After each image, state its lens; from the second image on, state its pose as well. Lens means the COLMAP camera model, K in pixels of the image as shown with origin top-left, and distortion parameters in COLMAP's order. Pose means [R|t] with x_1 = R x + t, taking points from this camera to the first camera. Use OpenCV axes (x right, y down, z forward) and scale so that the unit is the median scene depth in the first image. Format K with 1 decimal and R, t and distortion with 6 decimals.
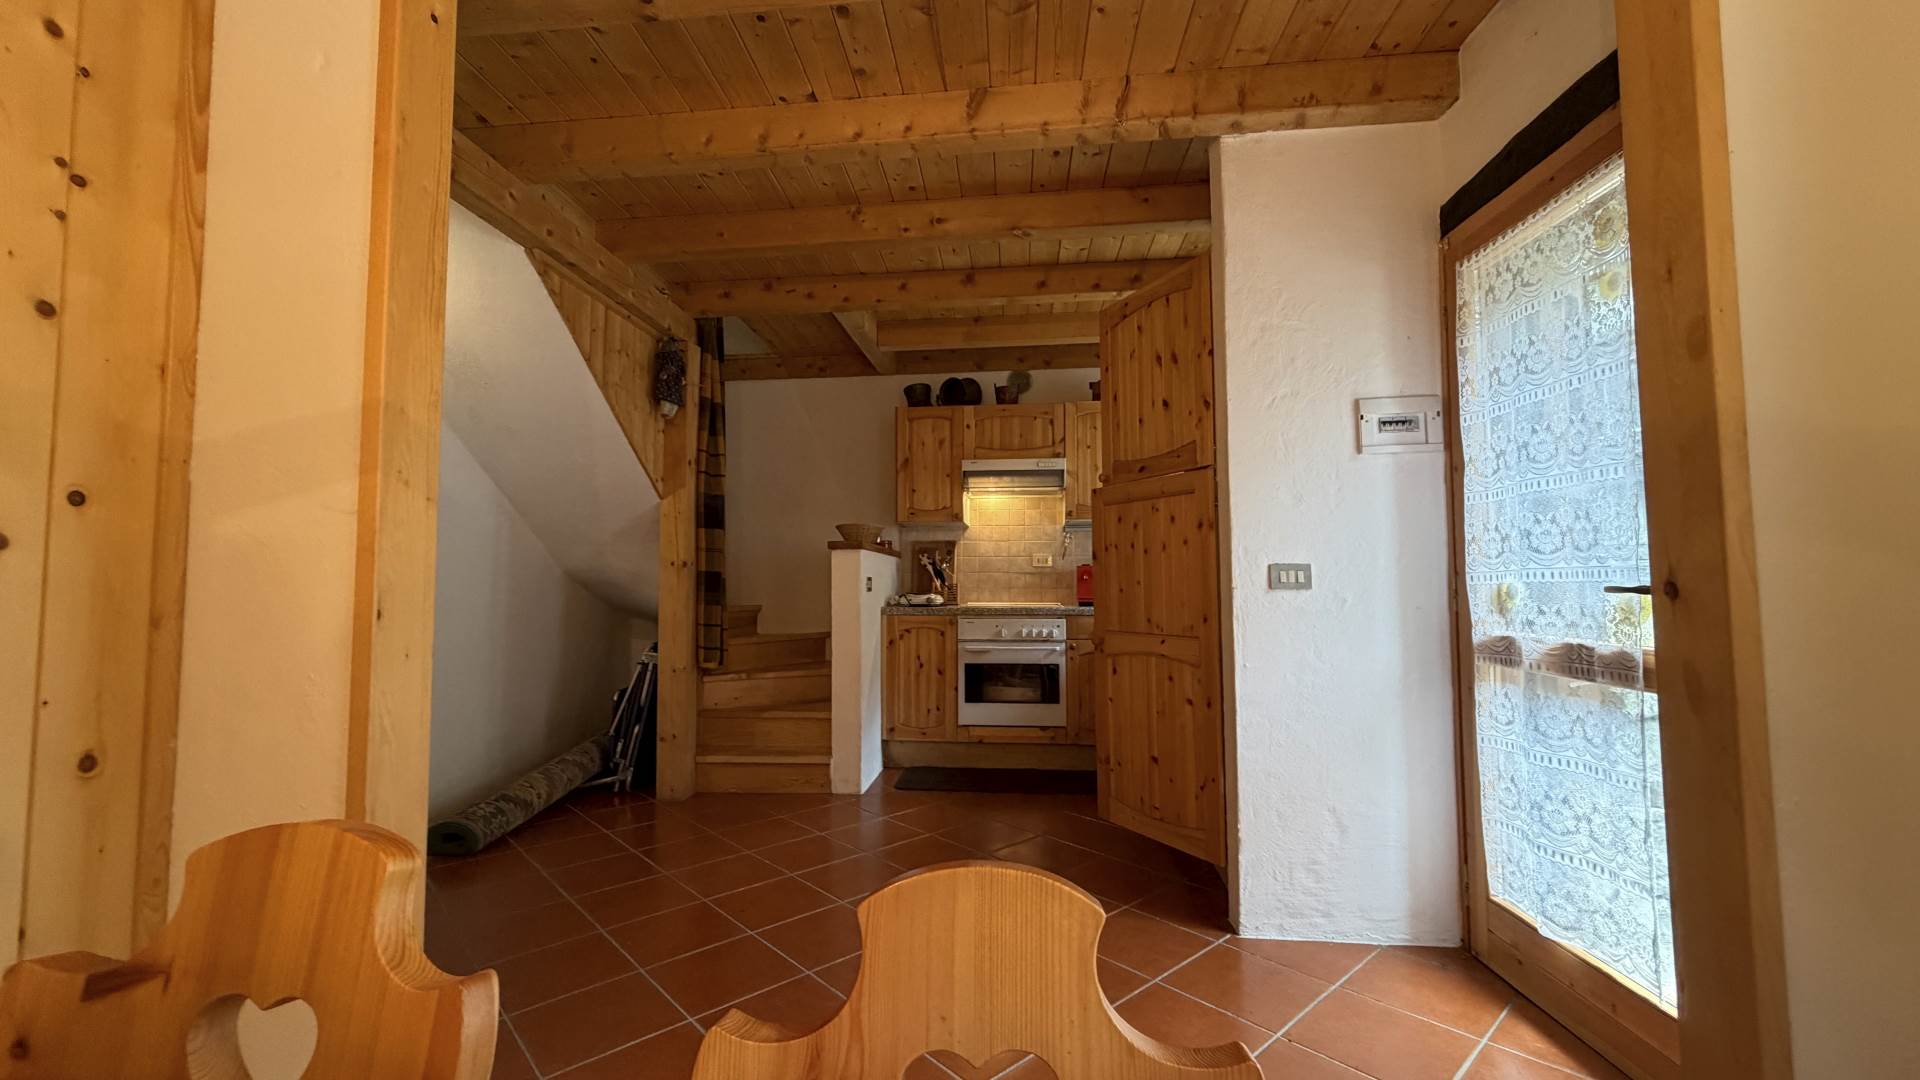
lens RADIAL K [[764.5, 0, 956.7], [0, 764.5, 540.1], [0, 0, 1]] dist [-0.000784, 0.001358]
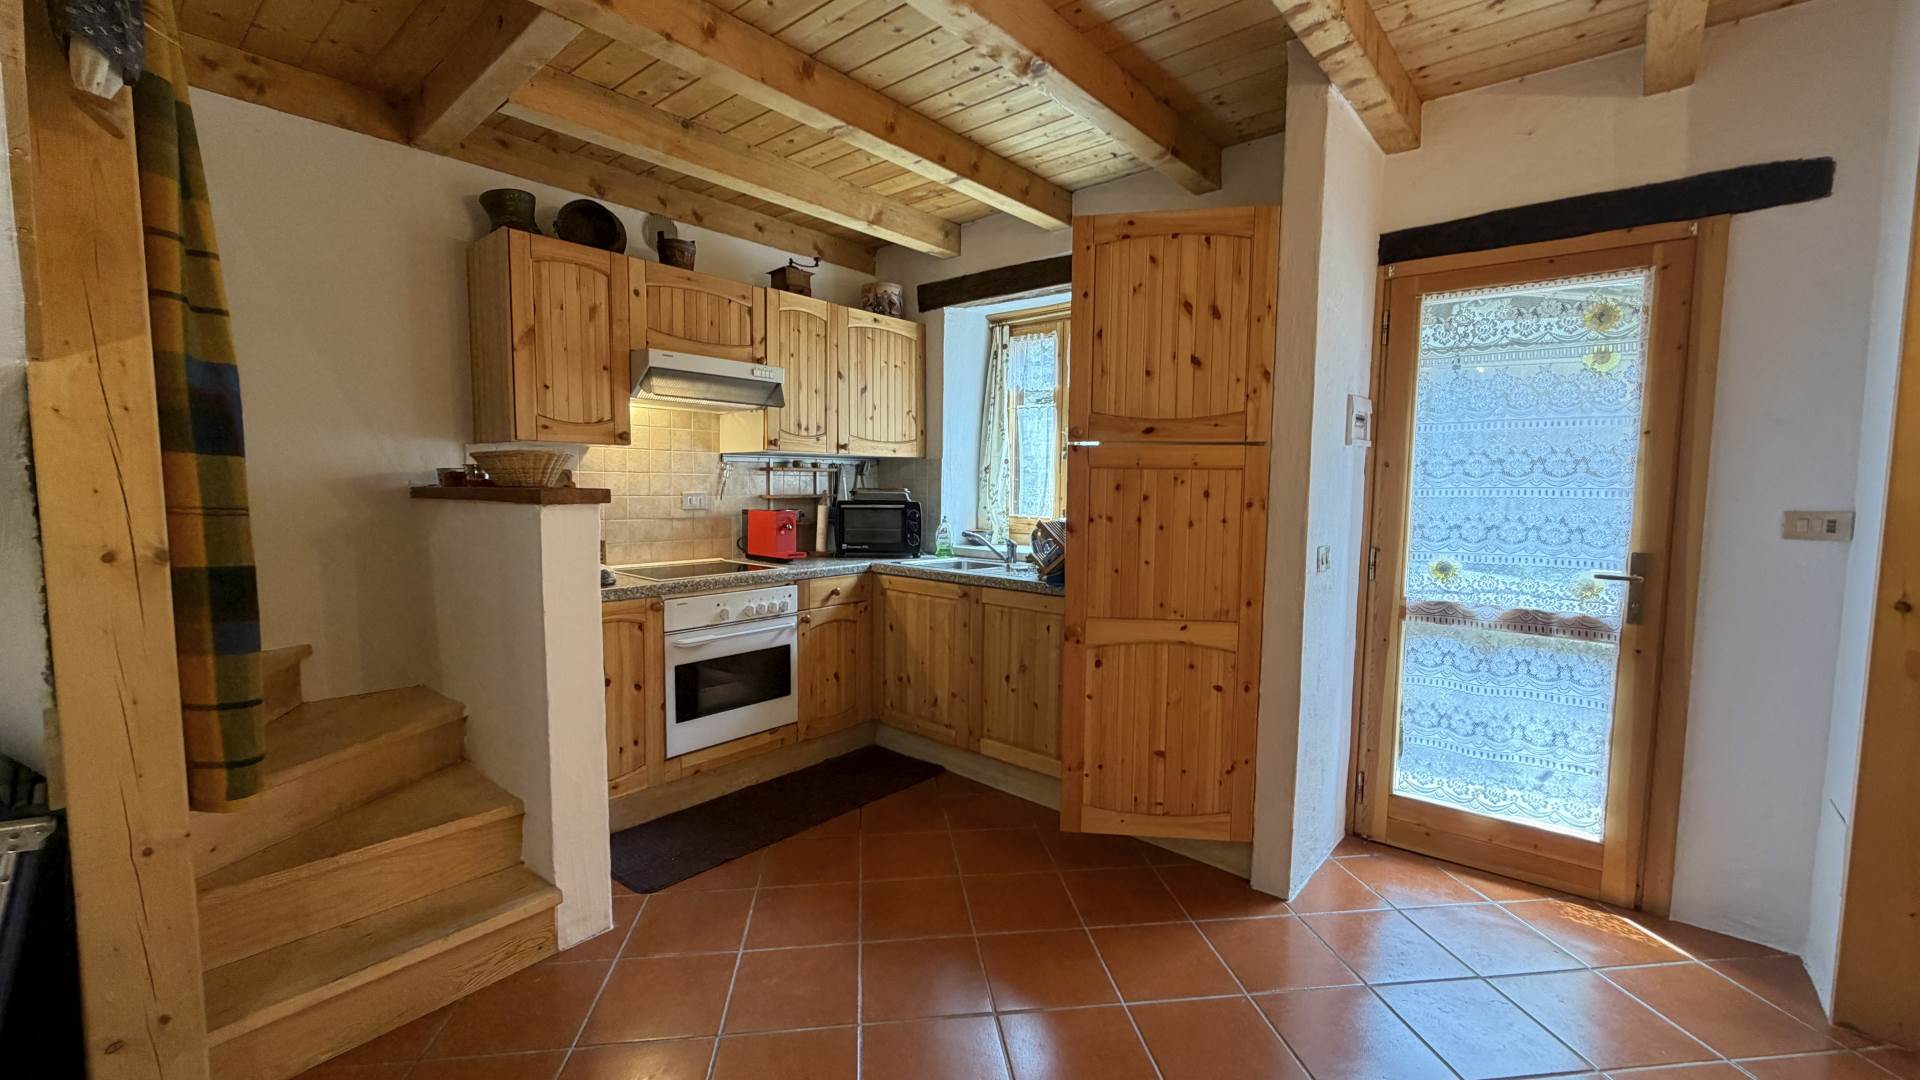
lens RADIAL K [[764.5, 0, 962.6], [0, 764.5, 541.3], [0, 0, 1]] dist [-0.000784, 0.001358]
pose [[0.573557, -0.054405, 0.817357, -0.385494], [-0.059889, 0.992337, 0.108077, -0.032471], [-0.816974, -0.110939, 0.565903, 0.439385]]
